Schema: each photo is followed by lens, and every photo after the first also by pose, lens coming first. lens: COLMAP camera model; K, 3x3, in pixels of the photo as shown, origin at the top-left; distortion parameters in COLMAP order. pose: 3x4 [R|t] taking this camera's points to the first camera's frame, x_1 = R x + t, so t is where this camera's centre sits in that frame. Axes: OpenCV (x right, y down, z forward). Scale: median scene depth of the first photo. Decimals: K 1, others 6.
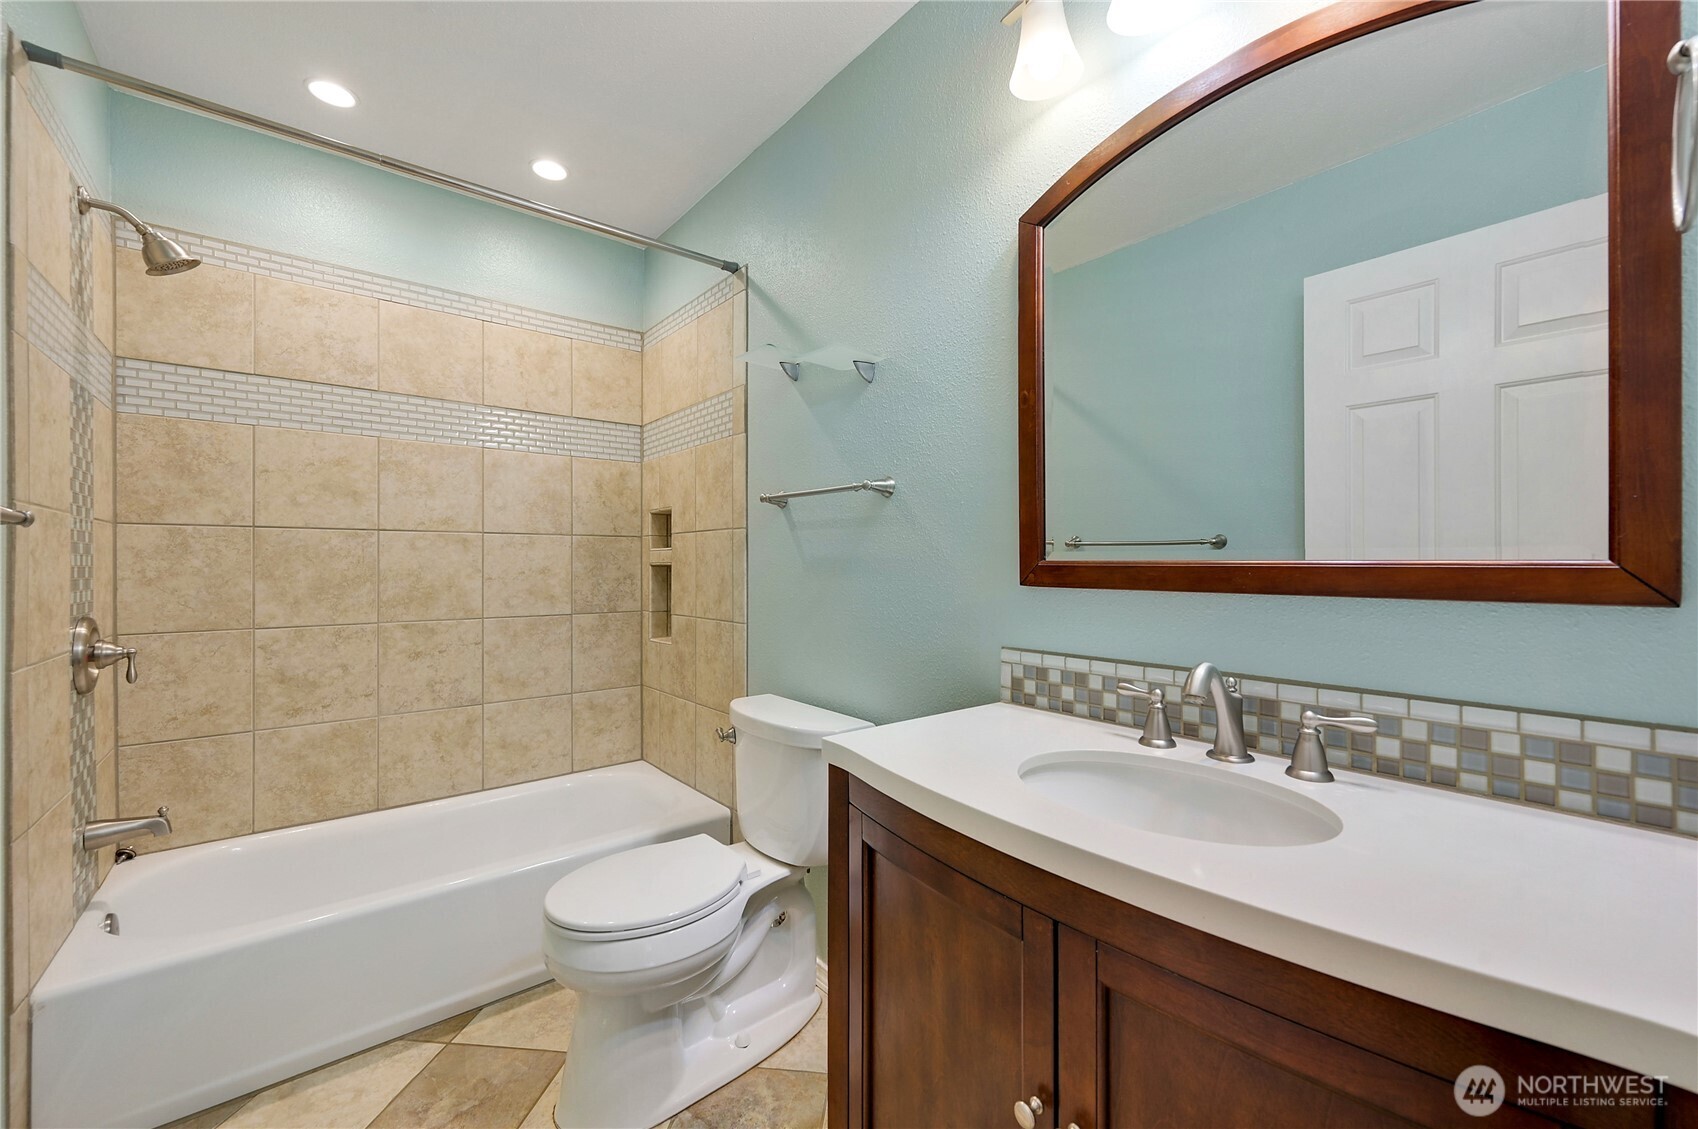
lens RADIAL K [[620.5, 0, 852.4], [0, 620.5, 567.9], [0, 0, 1]] dist [0.012898, 0.000042]
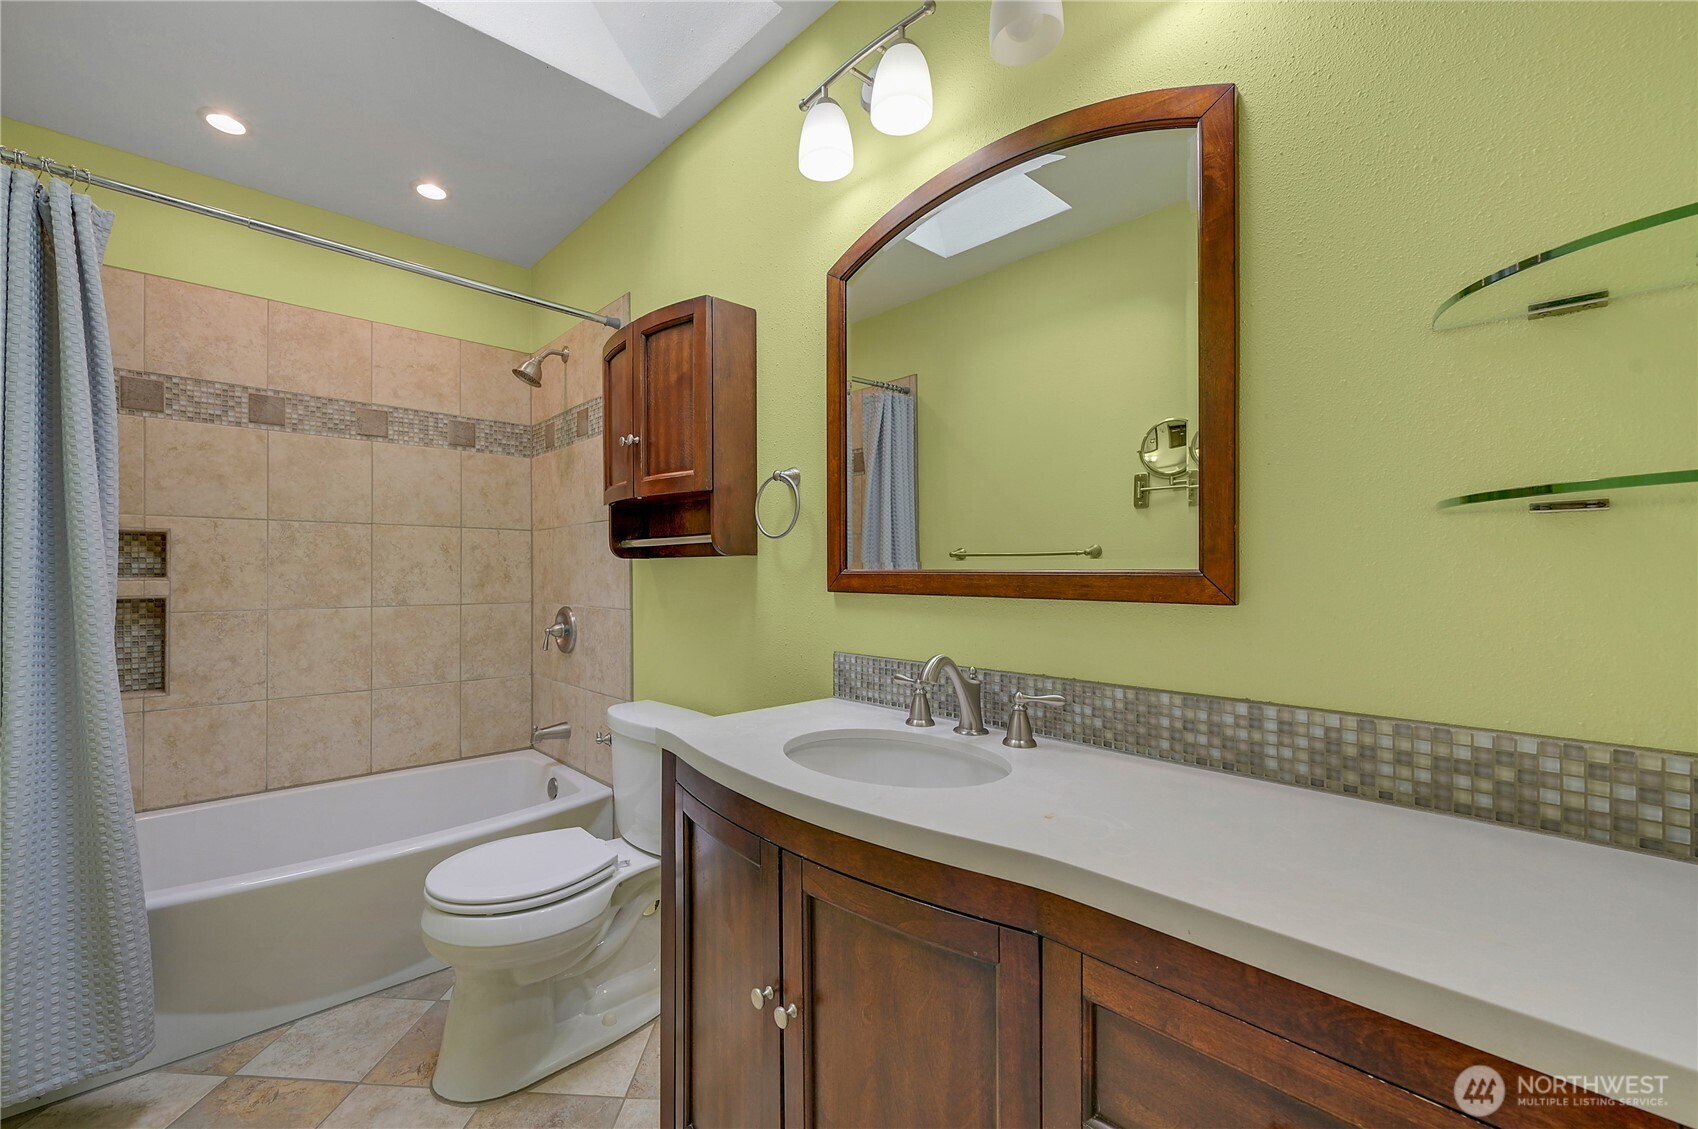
lens RADIAL K [[698.4, 0, 850.8], [0, 698.4, 569.7], [0, 0, 1]] dist [-0.000309, -0.000112]
pose [[0.999757, 0.002883, 0.021853, 0.293804], [-0.002669, 0.999948, -0.009806, 0.002023], [-0.021880, 0.009746, 0.999713, -0.297522]]
